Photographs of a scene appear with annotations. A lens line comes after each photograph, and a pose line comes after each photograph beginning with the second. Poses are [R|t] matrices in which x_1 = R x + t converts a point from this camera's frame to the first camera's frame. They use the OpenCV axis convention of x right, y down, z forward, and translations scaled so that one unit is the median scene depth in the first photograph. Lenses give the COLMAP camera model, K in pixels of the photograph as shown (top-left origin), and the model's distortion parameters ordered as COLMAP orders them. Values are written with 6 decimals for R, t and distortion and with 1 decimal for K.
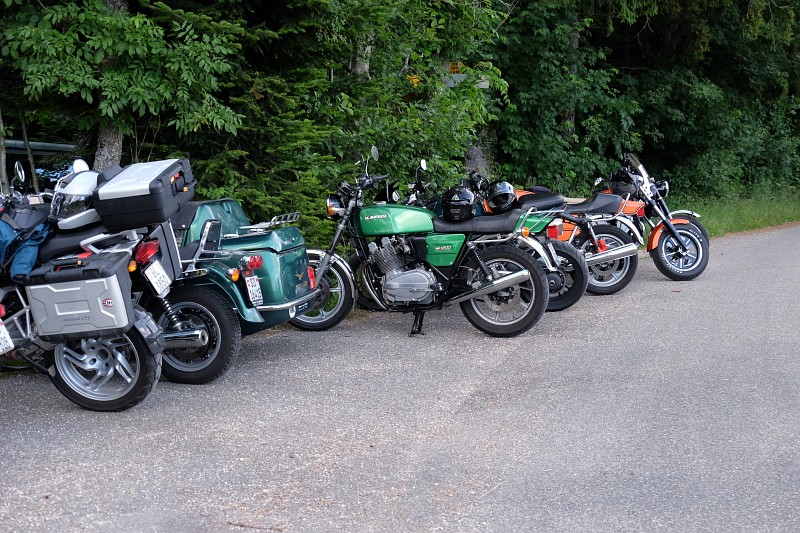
lens RADIAL K [[1264.4, 0, 399.8], [0, 1264.4, 267.5], [0, 0, 1]] dist [0.306880, 0.000000]
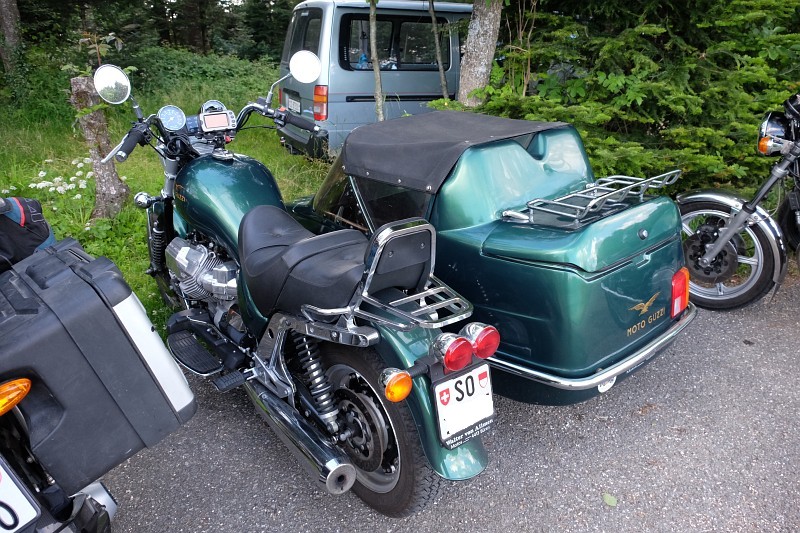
lens RADIAL K [[618.8, 0, 398.4], [0, 618.8, 266.2], [0, 0, 1]] dist [-0.056516, -0.001401]
pose [[0.806258, 0.235465, -0.542682, -0.025915], [-0.055429, 0.943403, 0.326984, -0.071550], [0.588961, -0.233553, 0.773678, 0.656692]]
